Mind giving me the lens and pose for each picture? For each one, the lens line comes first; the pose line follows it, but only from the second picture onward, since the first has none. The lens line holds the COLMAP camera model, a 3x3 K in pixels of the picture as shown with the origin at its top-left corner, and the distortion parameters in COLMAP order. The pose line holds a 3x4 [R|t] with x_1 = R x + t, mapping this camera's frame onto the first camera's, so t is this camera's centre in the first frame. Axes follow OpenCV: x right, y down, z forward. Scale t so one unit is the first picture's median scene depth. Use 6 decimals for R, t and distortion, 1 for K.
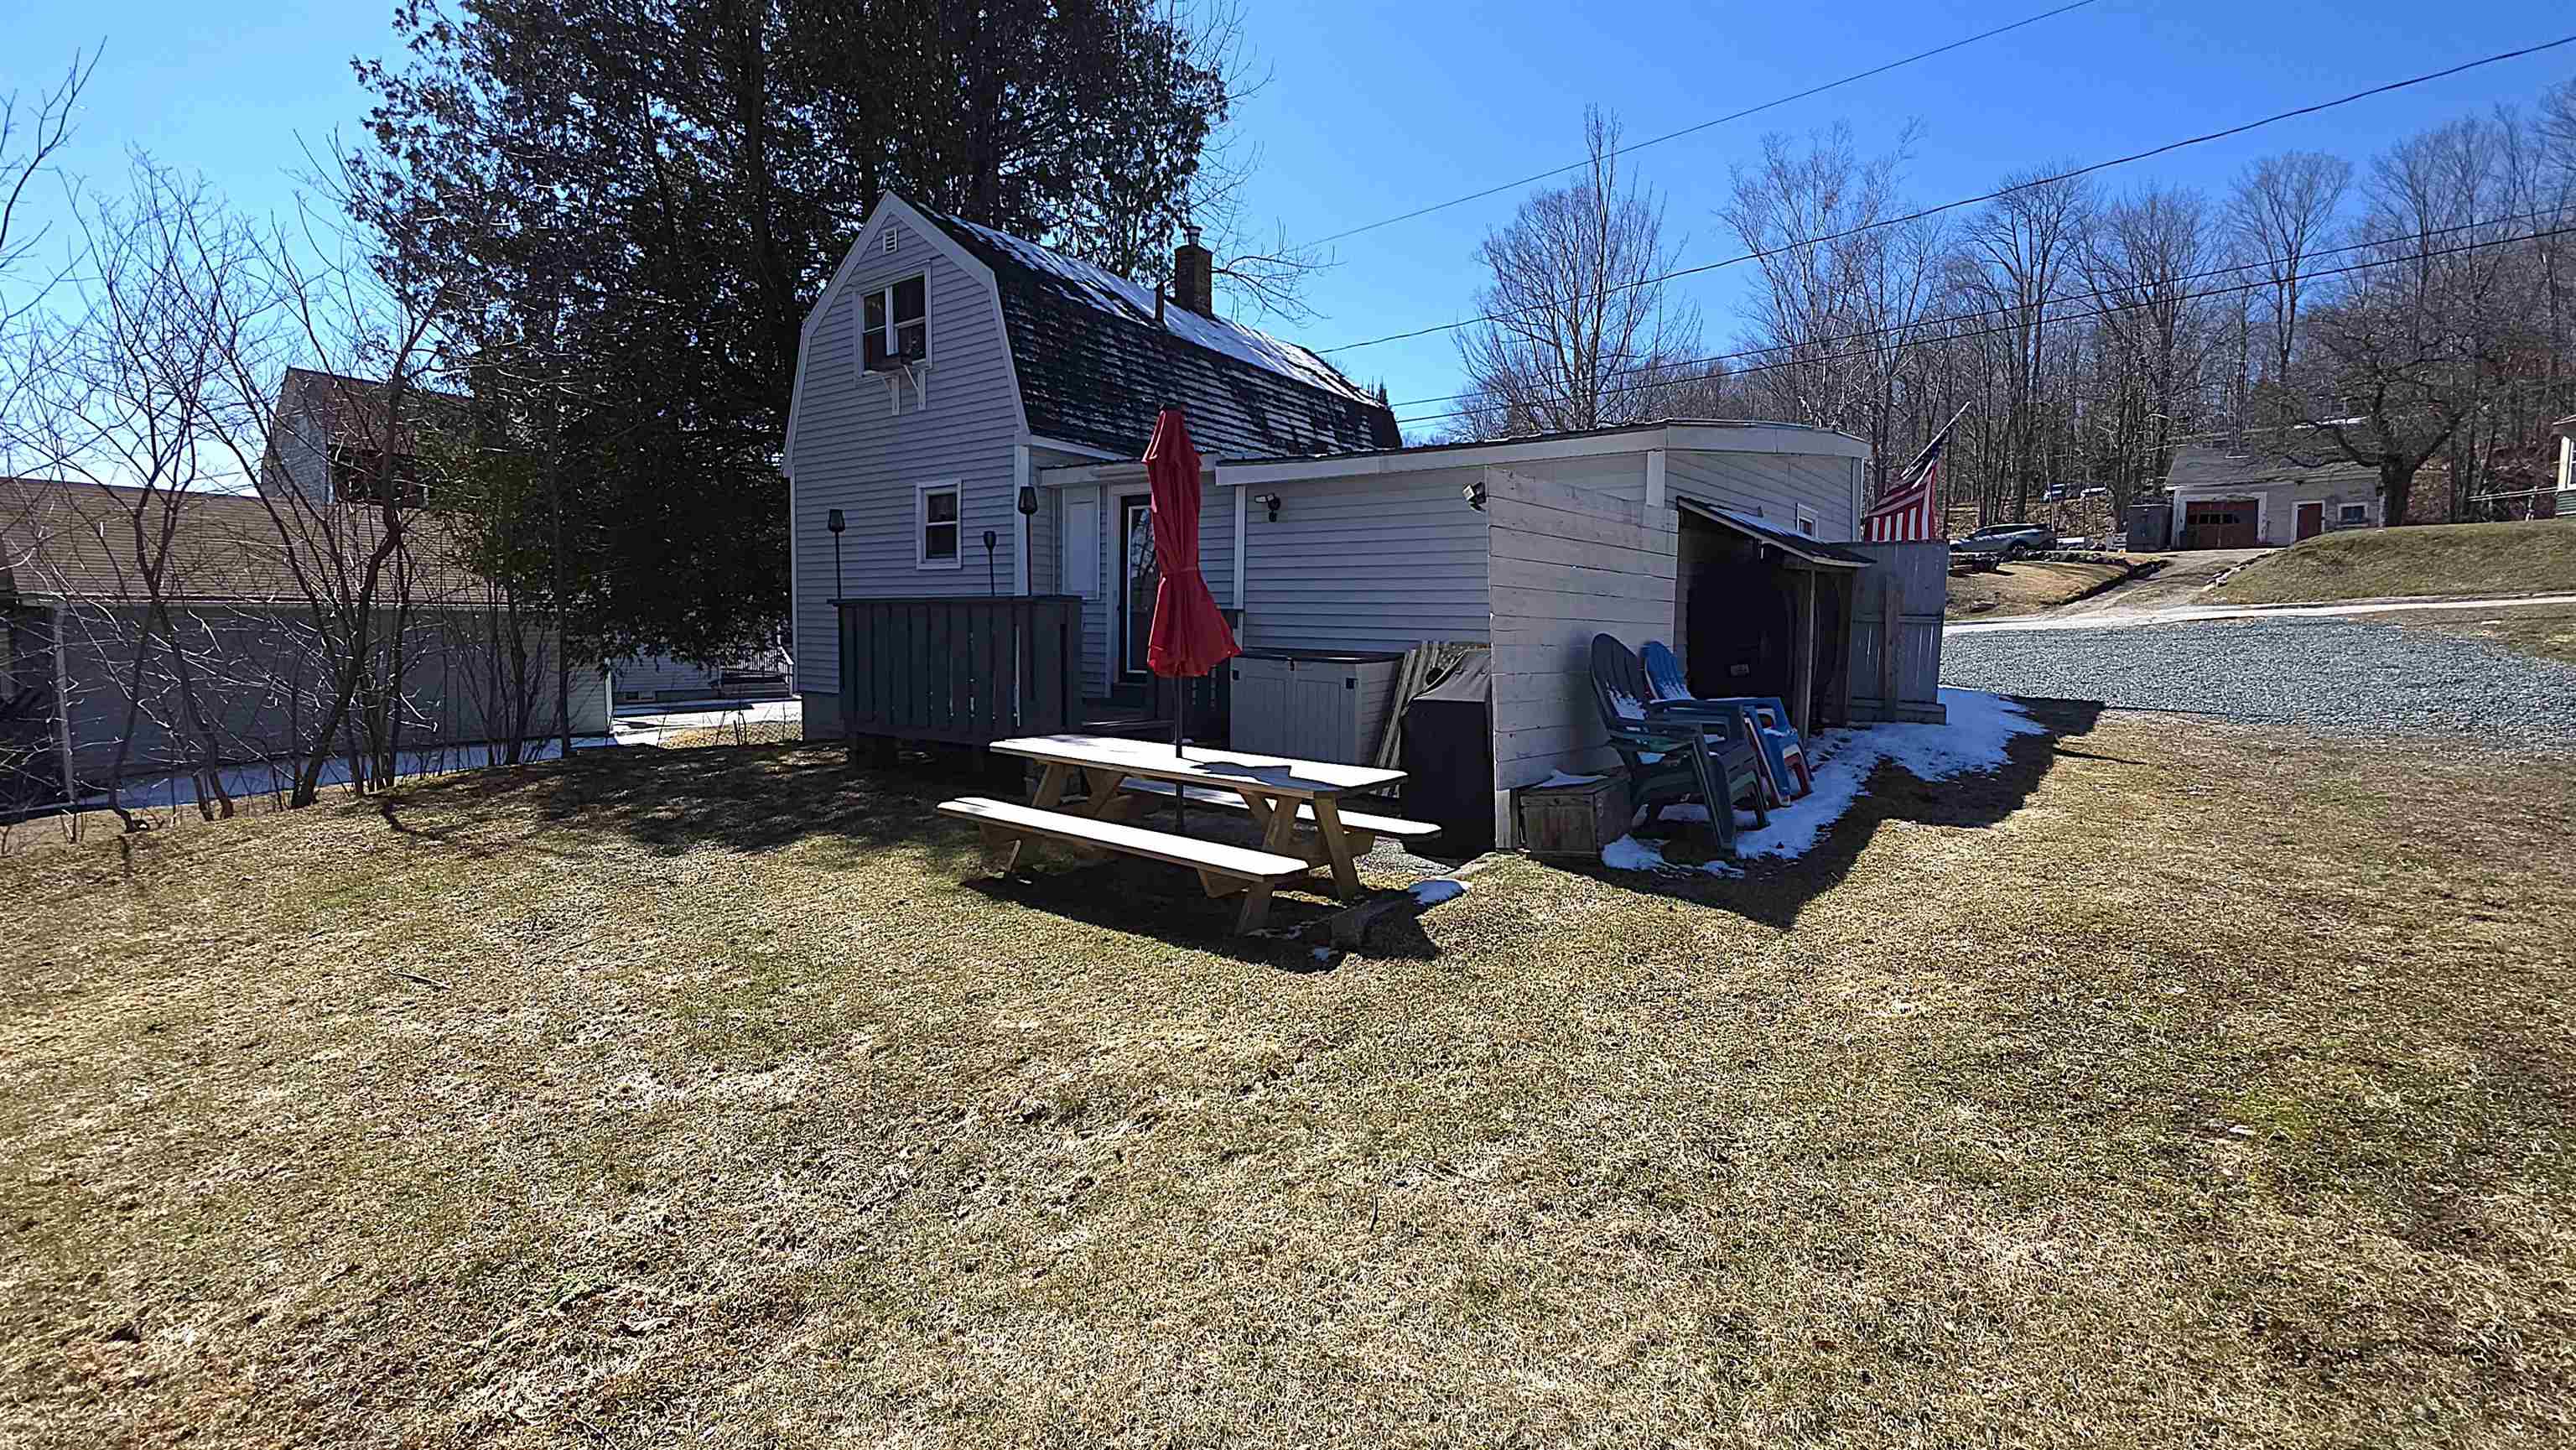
lens RADIAL K [[1054.4, 0, 1284.5], [0, 1054.4, 701.1], [0, 0, 1]] dist [0.016967, -0.000008]
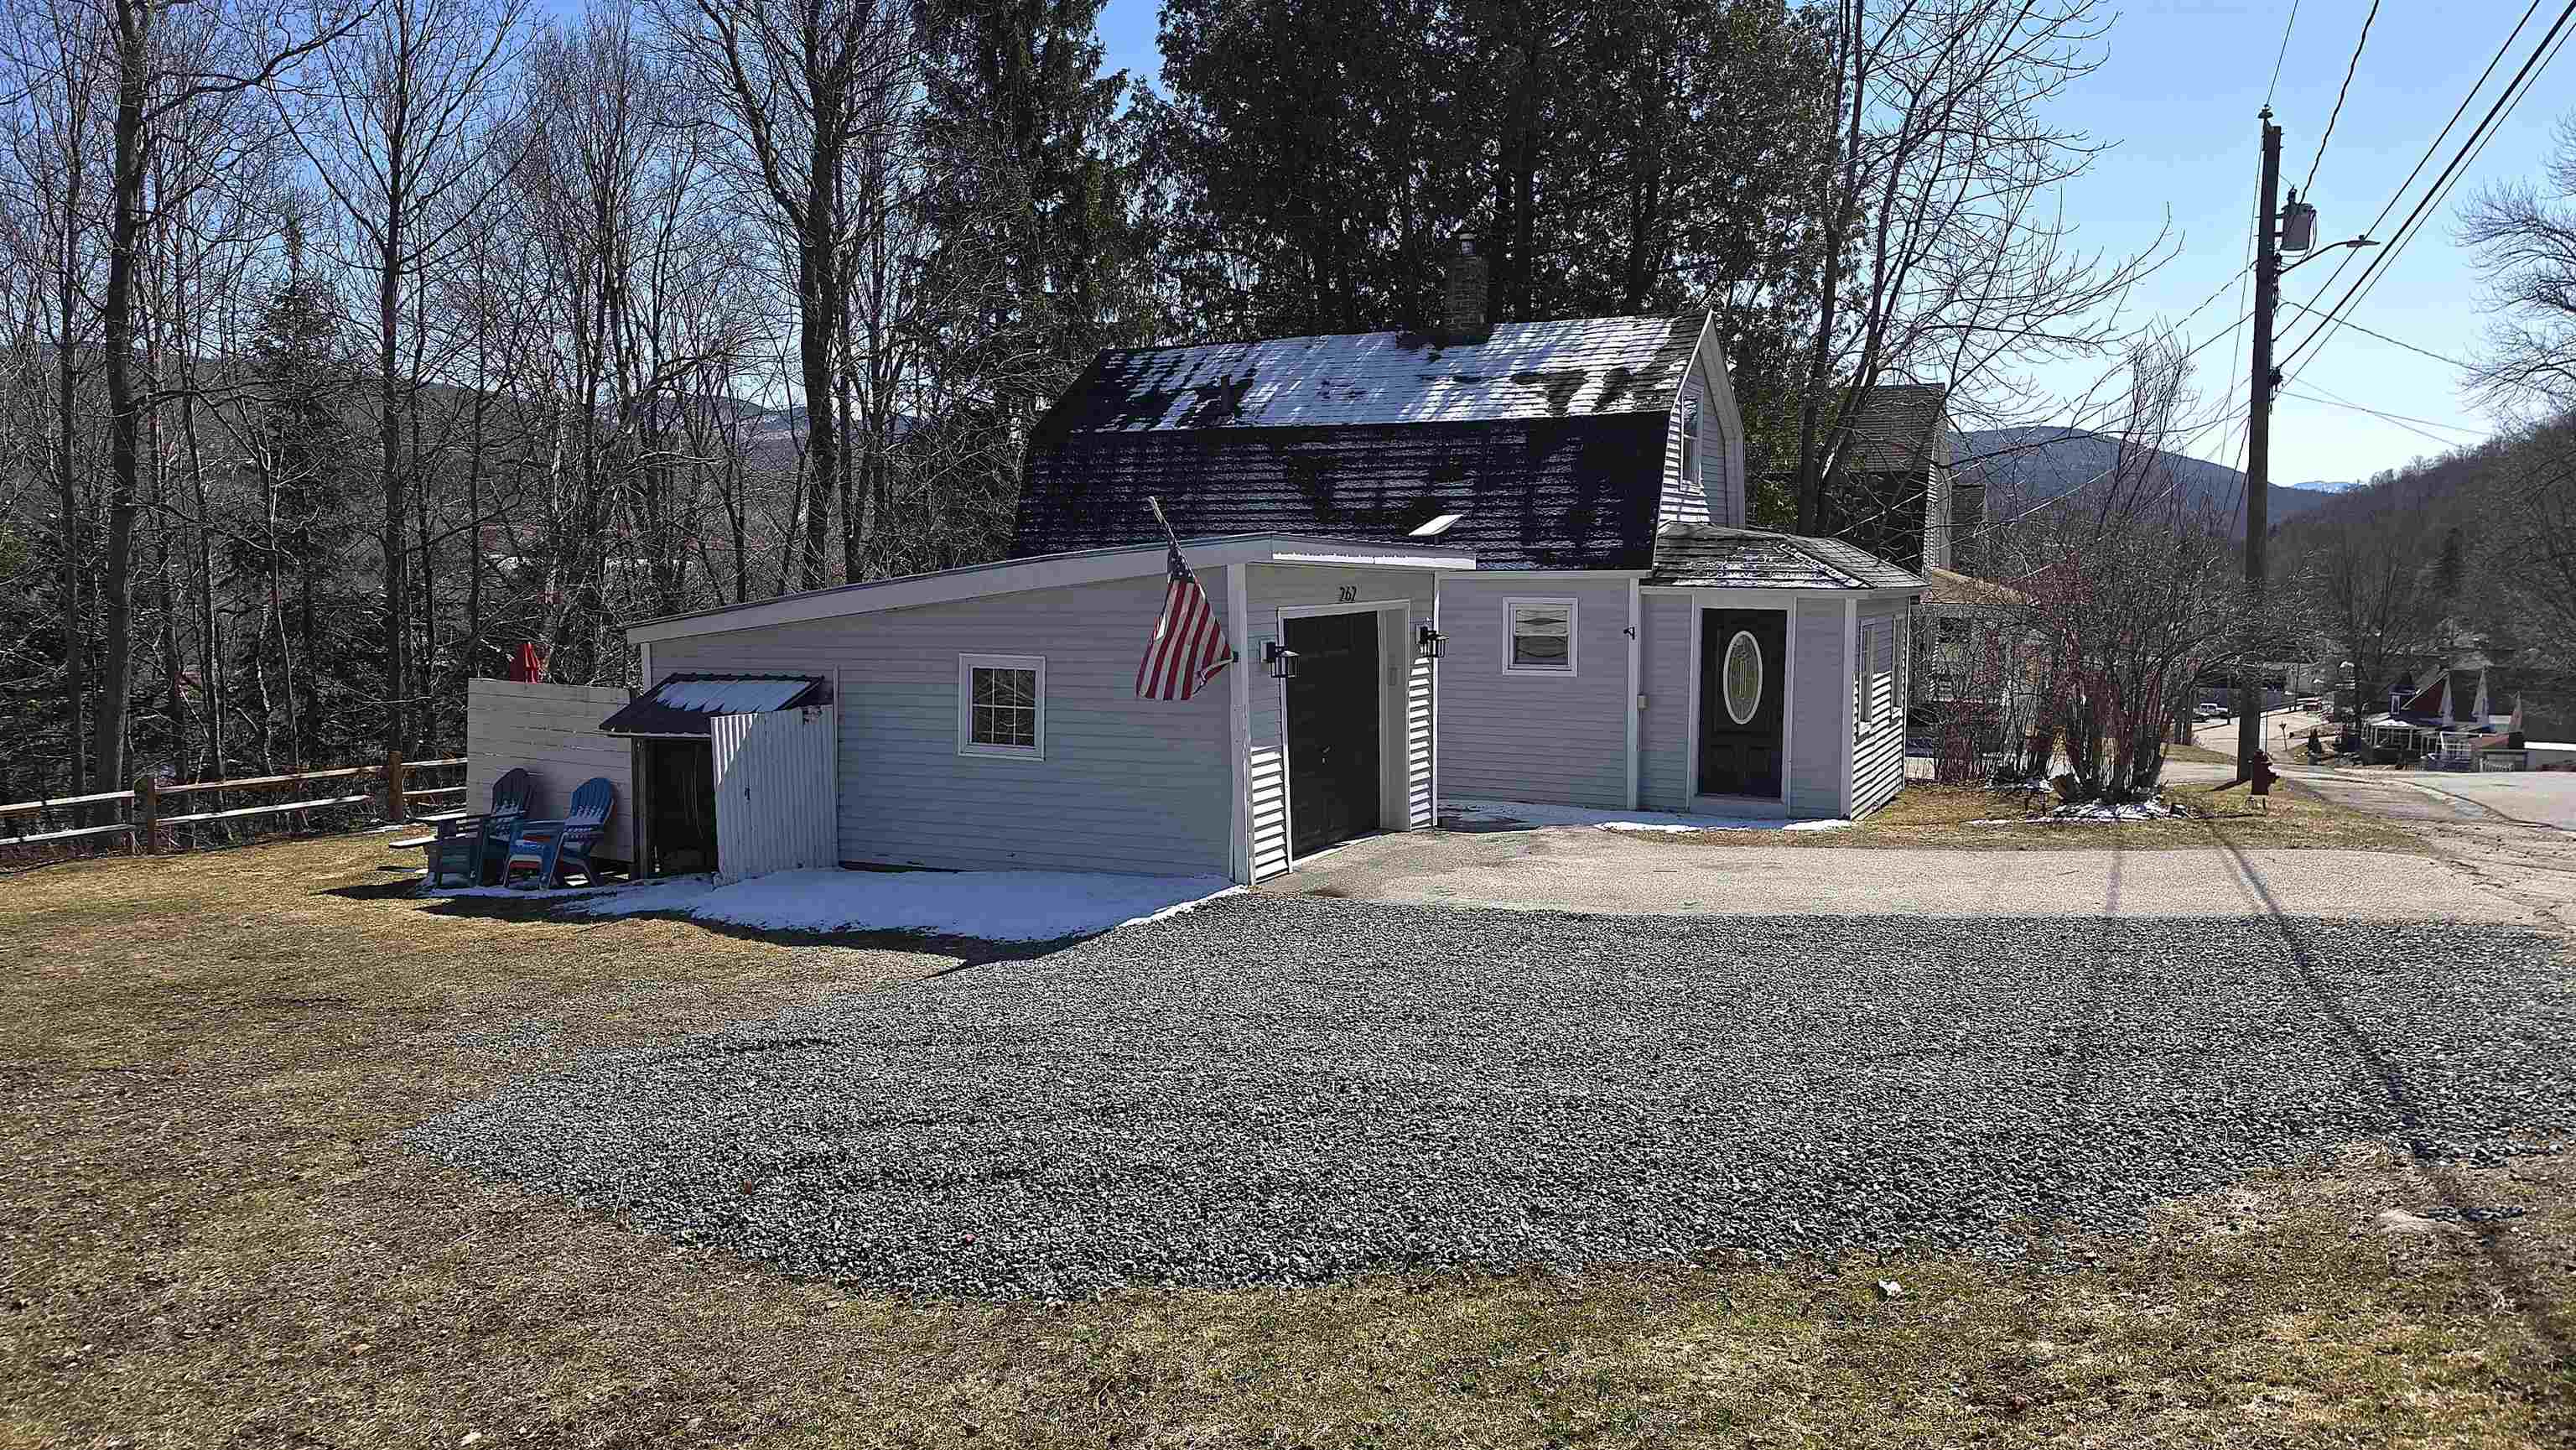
lens RADIAL K [[1828.9, 0, 1267.3], [0, 1828.9, 691.3], [0, 0, 1]] dist [0.123873, -0.101264]
pose [[0.166744, 0.063106, -0.983979, 1.960357], [-0.064858, 0.996490, 0.052918, -0.241195], [0.983865, 0.054995, 0.170252, 0.942856]]
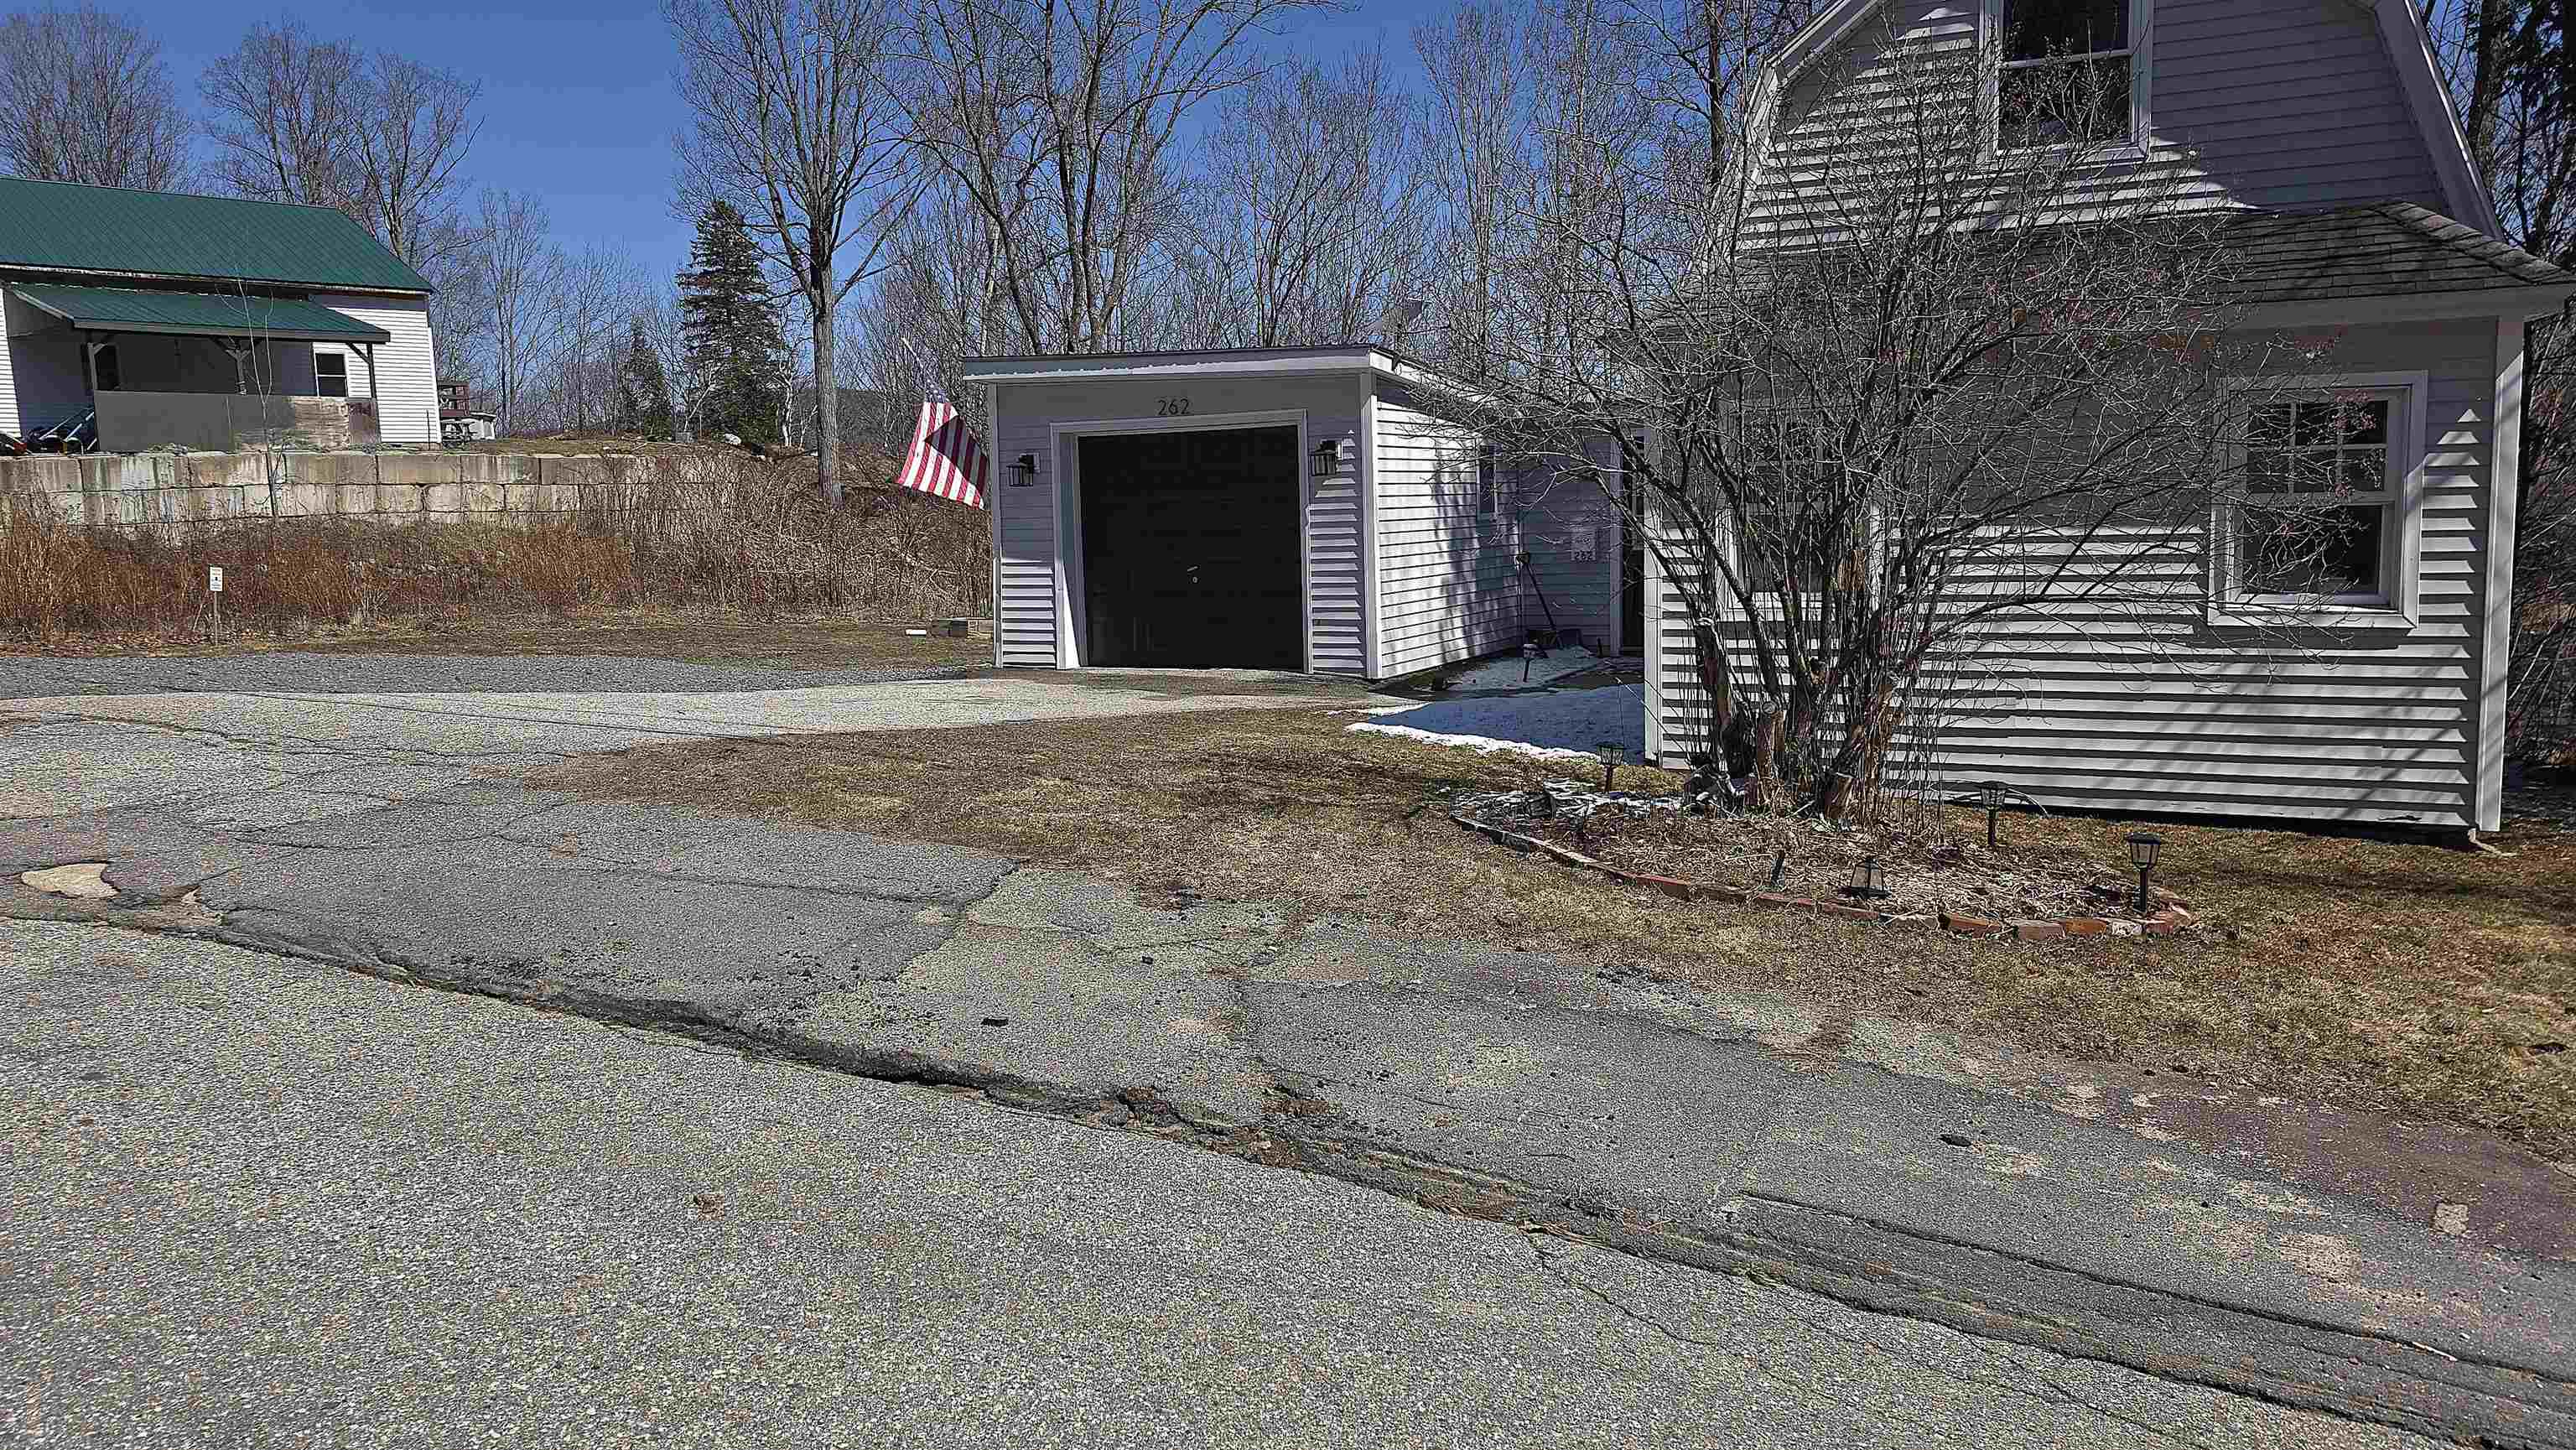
lens RADIAL K [[1828.9, 0, 1267.3], [0, 1828.9, 691.3], [0, 0, 1]] dist [0.123873, -0.101264]
pose [[-0.984376, 0.029304, -0.173623, 0.669955], [0.000578, 0.986586, 0.163241, -0.261142], [0.176078, 0.160590, -0.971189, 2.749522]]
